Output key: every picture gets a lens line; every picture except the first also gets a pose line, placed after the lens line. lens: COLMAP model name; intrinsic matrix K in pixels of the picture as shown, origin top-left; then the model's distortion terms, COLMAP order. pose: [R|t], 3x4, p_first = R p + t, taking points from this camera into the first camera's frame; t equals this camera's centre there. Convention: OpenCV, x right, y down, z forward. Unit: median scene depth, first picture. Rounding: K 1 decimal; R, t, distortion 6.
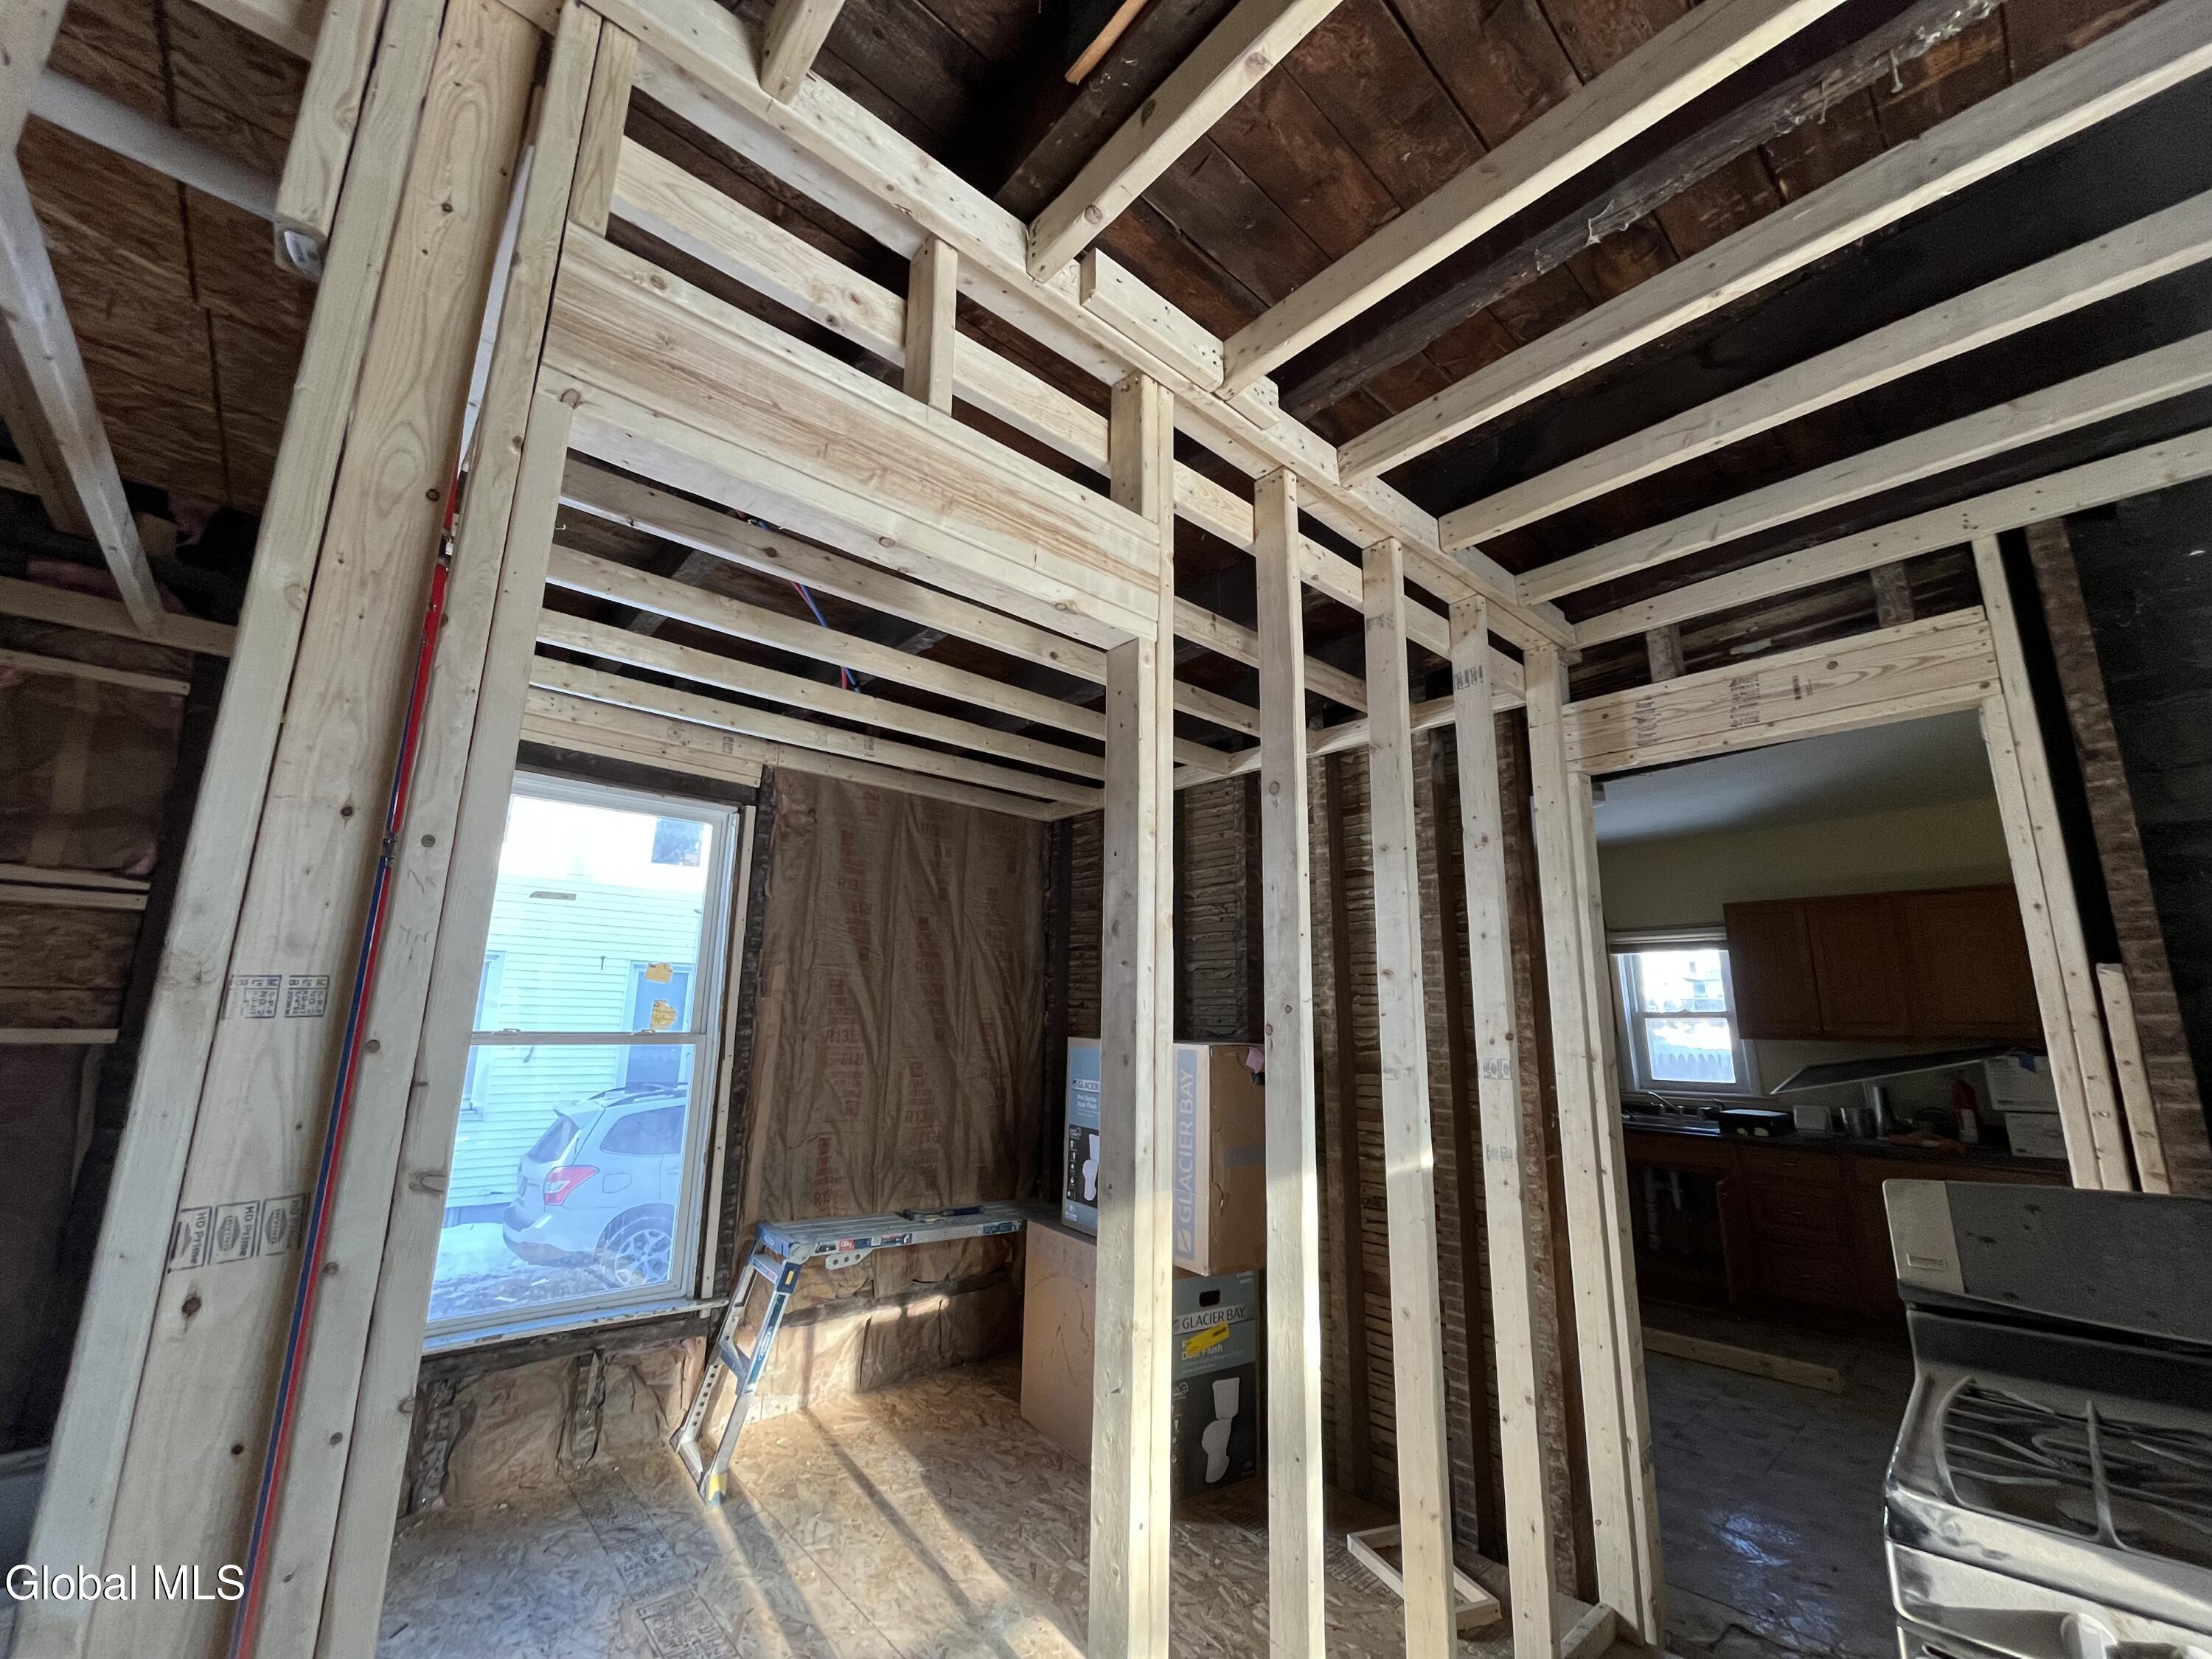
lens RADIAL K [[894.2, 0, 1103.0], [0, 894.2, 831.5], [0, 0, 1]] dist [-0.001109, -0.000582]
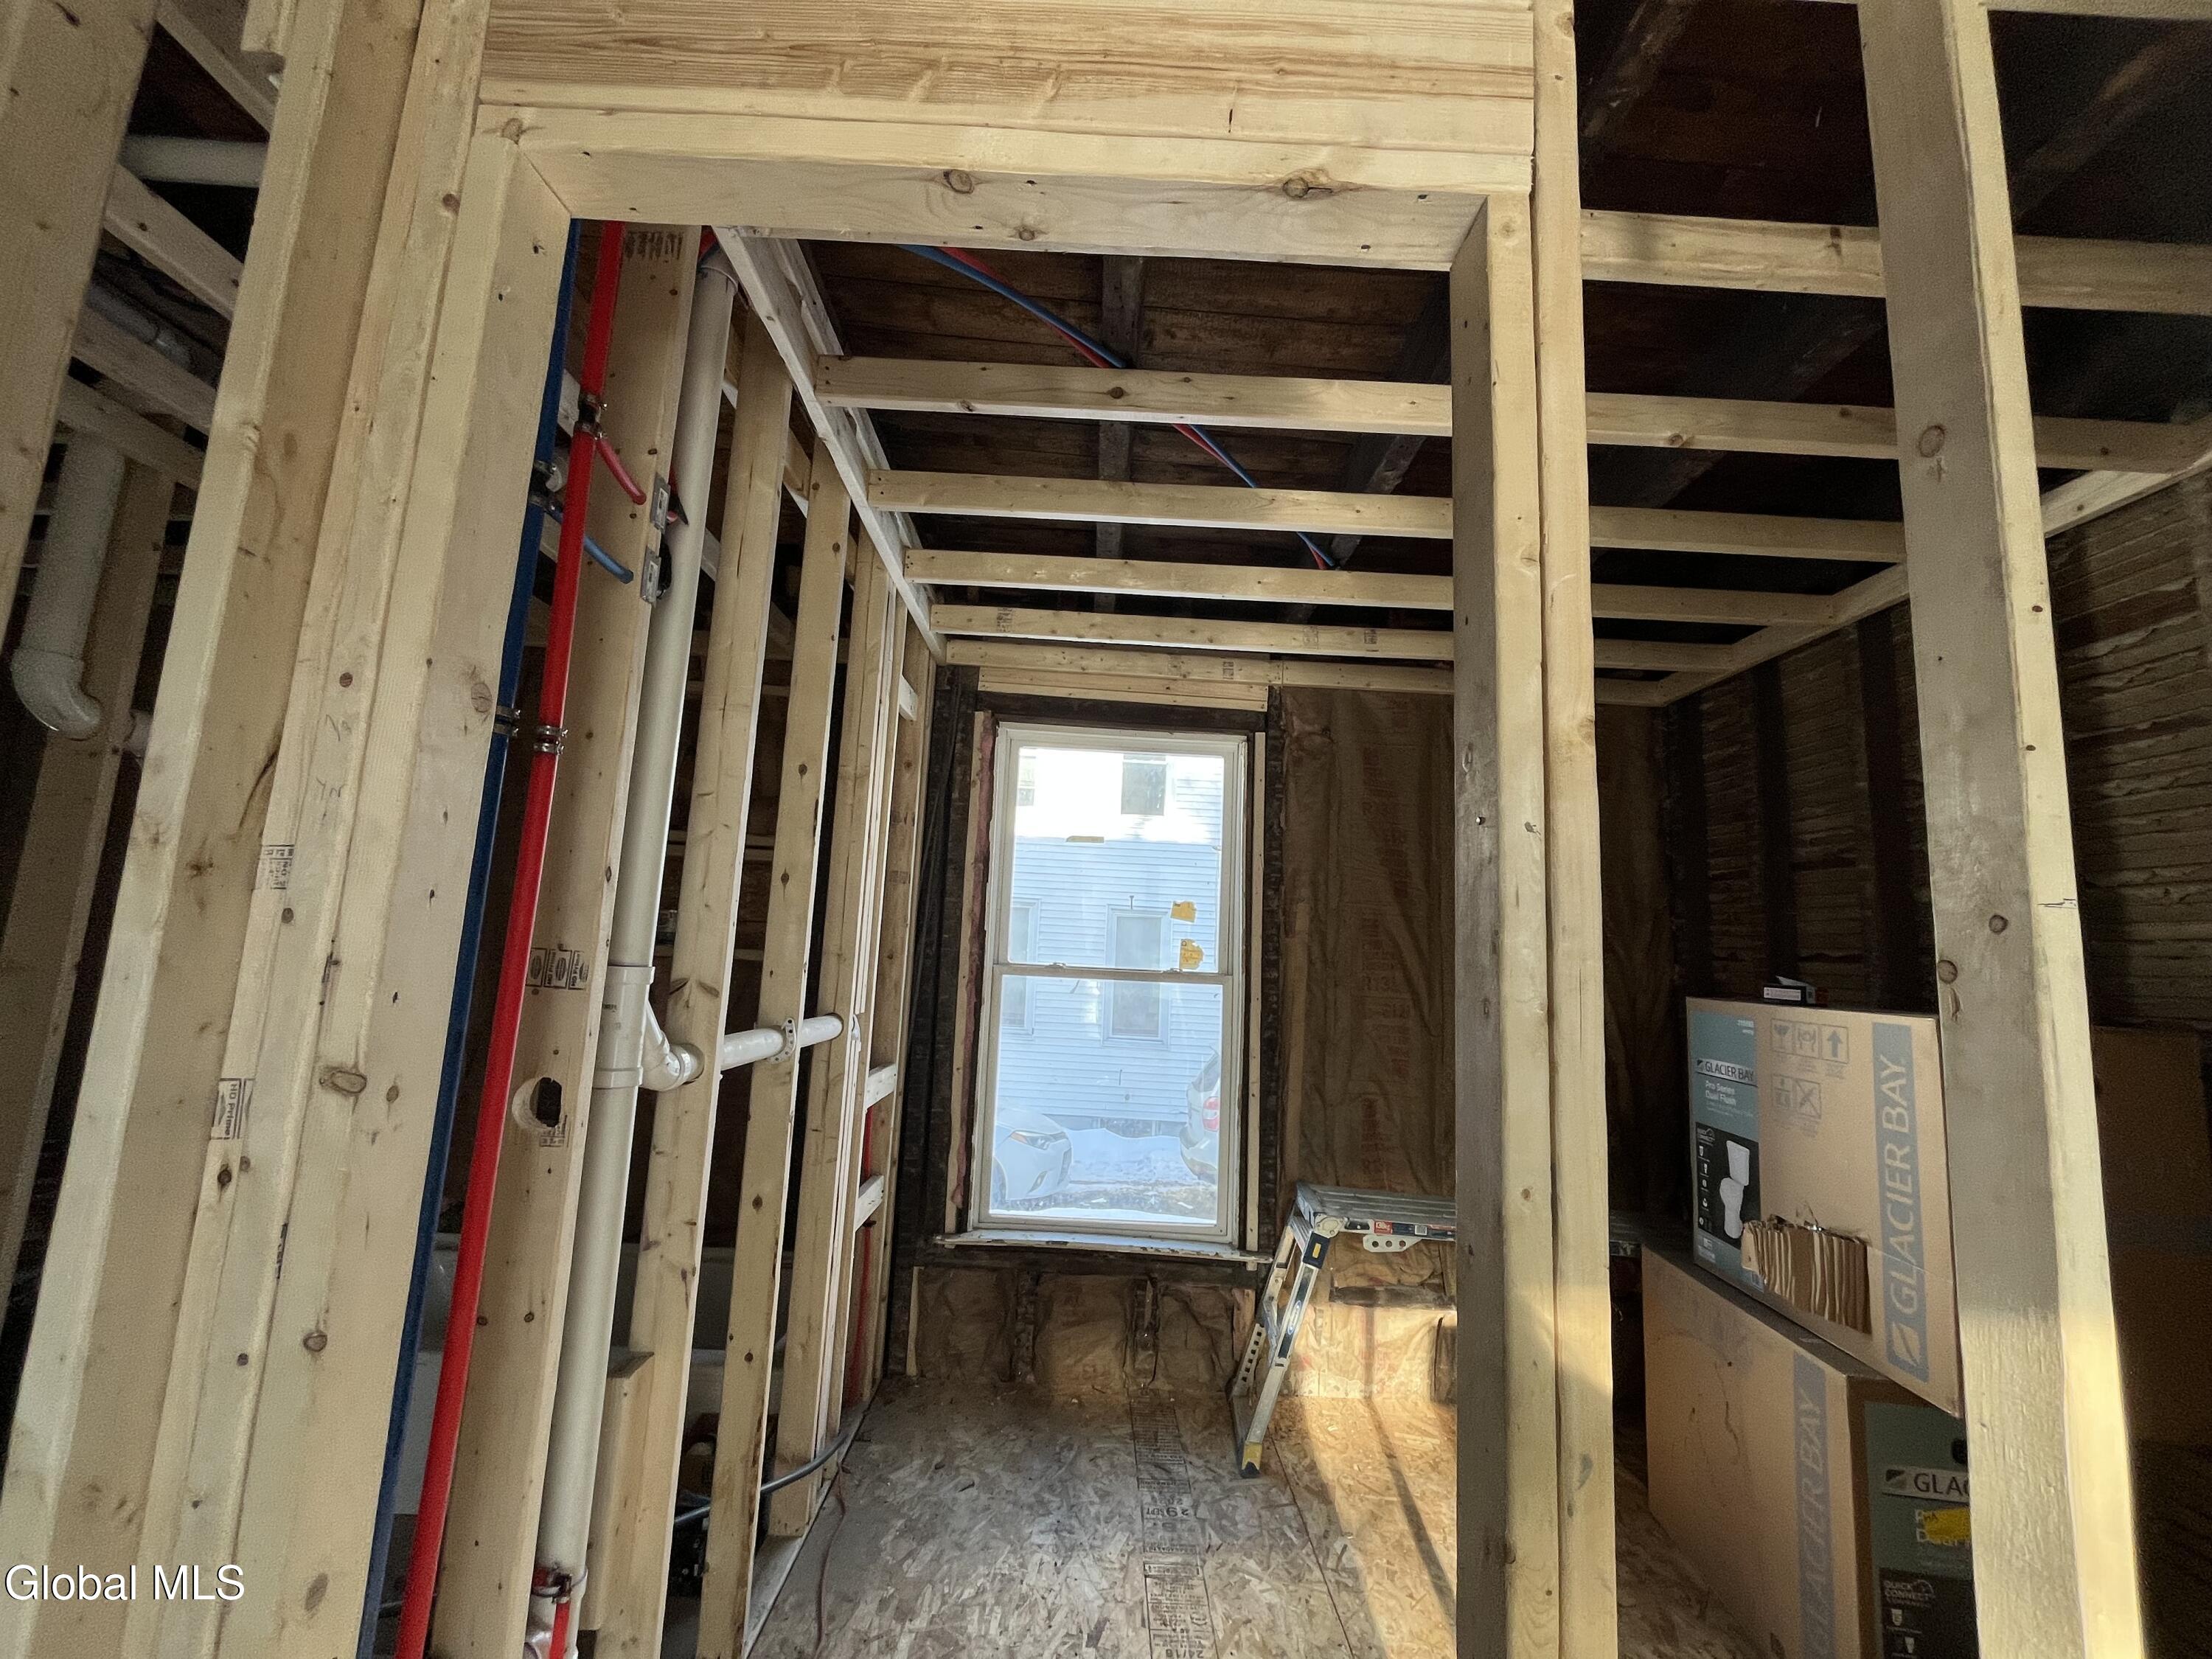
lens RADIAL K [[894.2, 0, 1103.0], [0, 894.2, 831.5], [0, 0, 1]] dist [-0.001109, -0.000582]
pose [[0.758946, -0.071256, -0.647243, 0.082234], [0.100073, 0.994949, 0.007808, 0.055028], [0.643418, -0.070698, 0.762244, 0.203058]]
